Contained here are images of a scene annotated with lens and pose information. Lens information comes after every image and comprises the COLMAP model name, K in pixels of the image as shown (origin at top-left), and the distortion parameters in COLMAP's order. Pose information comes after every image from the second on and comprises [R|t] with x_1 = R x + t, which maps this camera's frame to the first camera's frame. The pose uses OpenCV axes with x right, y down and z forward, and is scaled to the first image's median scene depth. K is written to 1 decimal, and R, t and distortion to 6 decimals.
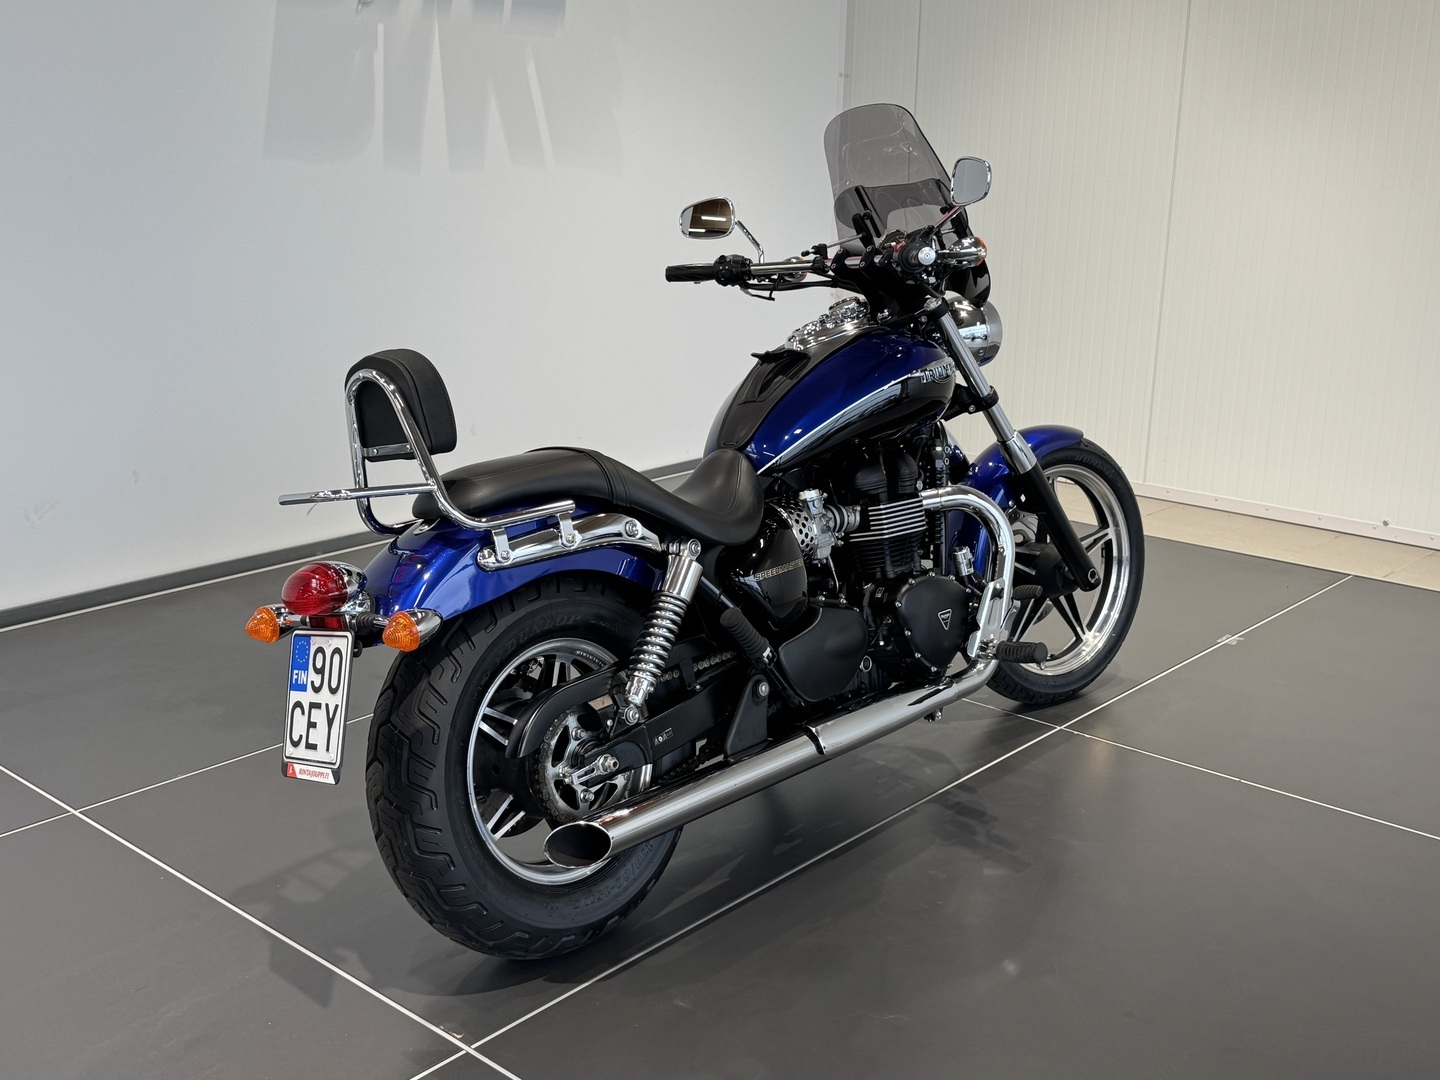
lens RADIAL K [[1586.8, 0, 720.2], [0, 1586.8, 547.7], [0, 0, 1]] dist [0.027886, 0.000000]
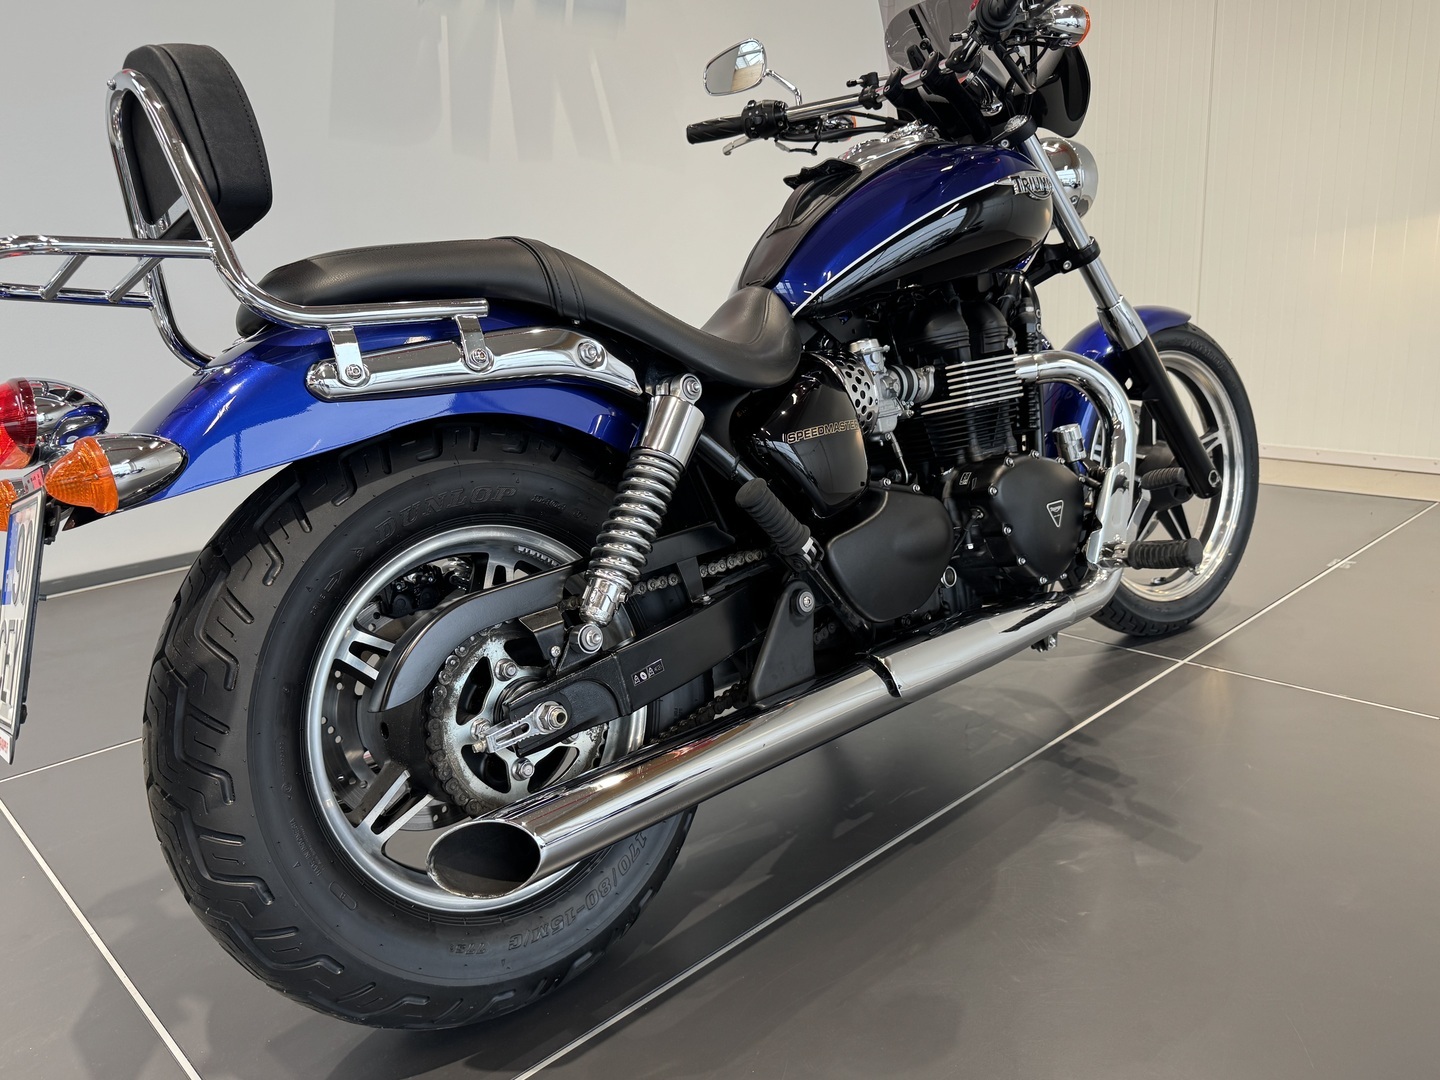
lens RADIAL K [[1110.7, 0, 720.6], [0, 1110.7, 533.7], [0, 0, 1]] dist [0.023322, -0.051669]
pose [[0.996109, -0.035046, -0.080865, 0.027938], [0.032840, 0.999056, -0.028444, 0.066925], [0.081785, 0.025678, 0.996319, 0.483815]]
